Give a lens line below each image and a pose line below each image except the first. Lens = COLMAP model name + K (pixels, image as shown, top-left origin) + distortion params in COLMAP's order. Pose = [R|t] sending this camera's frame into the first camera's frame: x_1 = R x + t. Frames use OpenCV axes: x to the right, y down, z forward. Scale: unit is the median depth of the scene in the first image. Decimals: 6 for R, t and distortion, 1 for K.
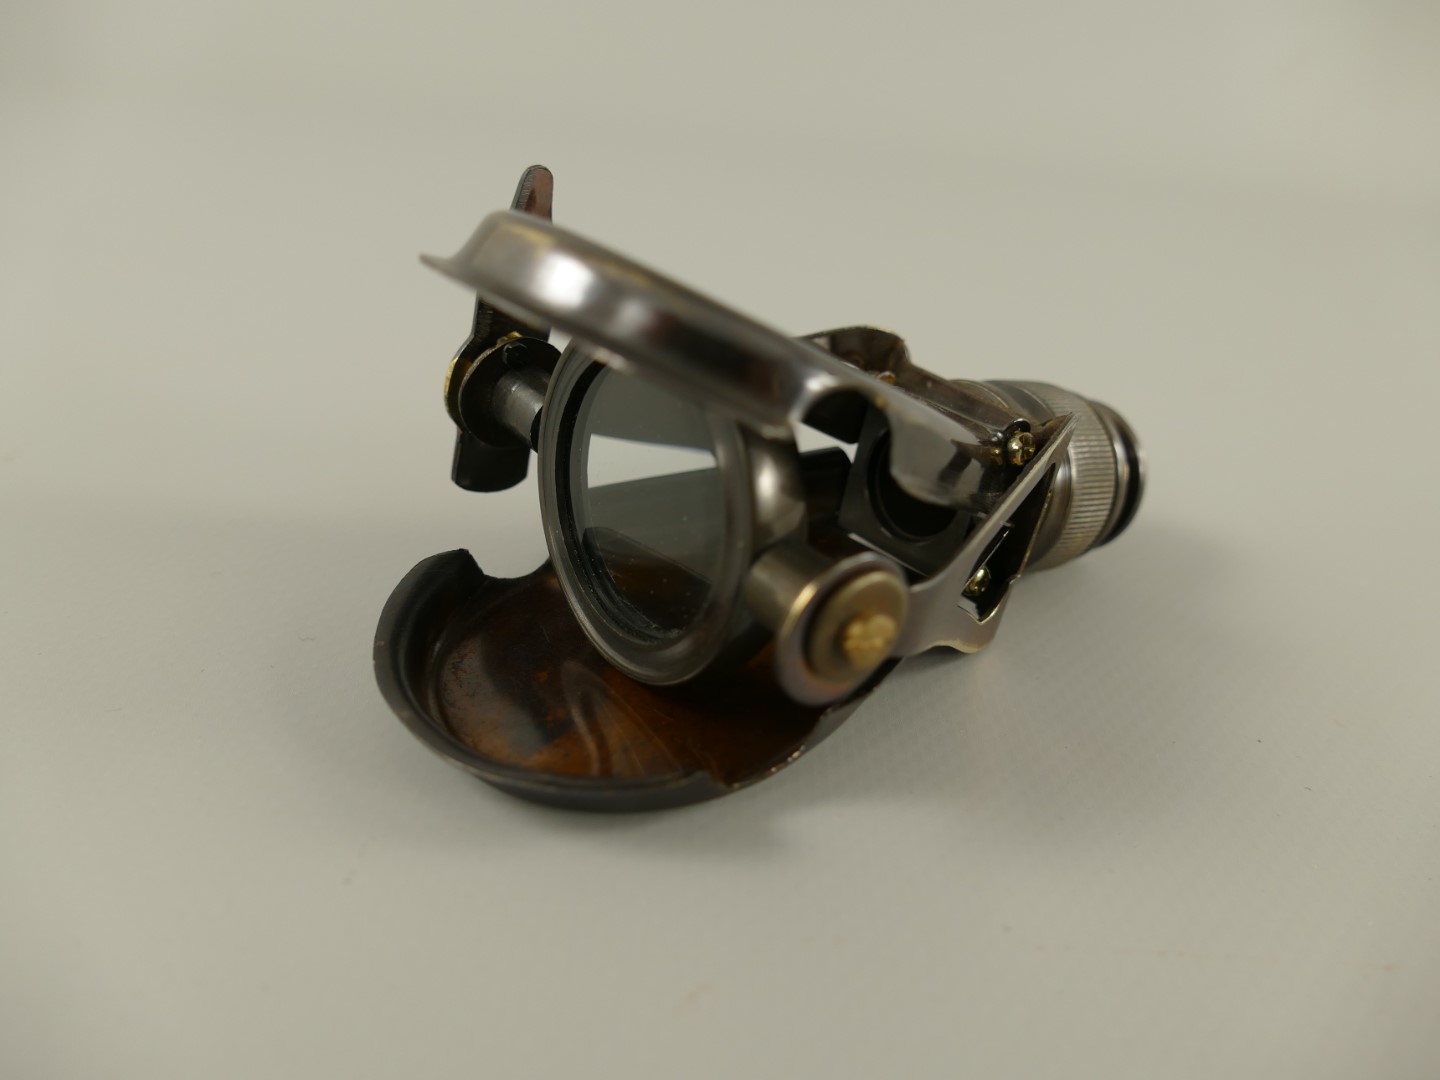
lens RADIAL K [[1155.7, 0, 720.0], [0, 1155.7, 540.0], [0, 0, 1]] dist [-0.098315, -0.000038]
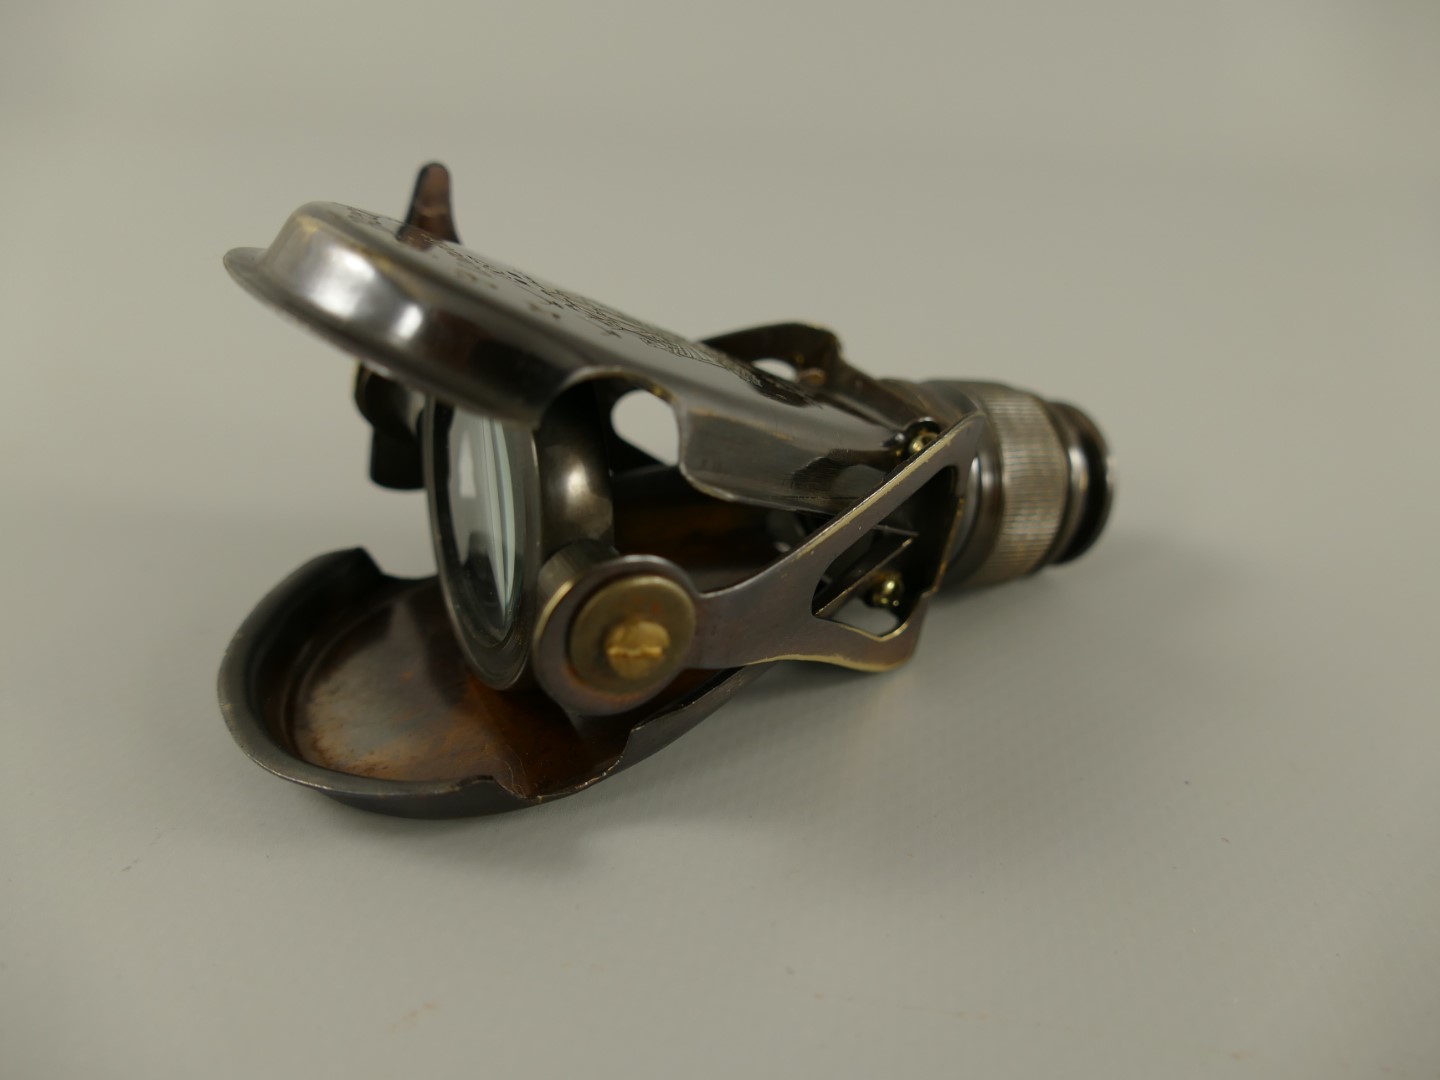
lens RADIAL K [[1155.7, 0, 720.0], [0, 1155.7, 540.0], [0, 0, 1]] dist [-0.098315, -0.000038]
pose [[0.990244, 0.018942, -0.138052, 0.220408], [-0.021187, 0.999666, -0.014813, 0.009106], [0.137725, 0.017593, 0.990314, 0.061518]]
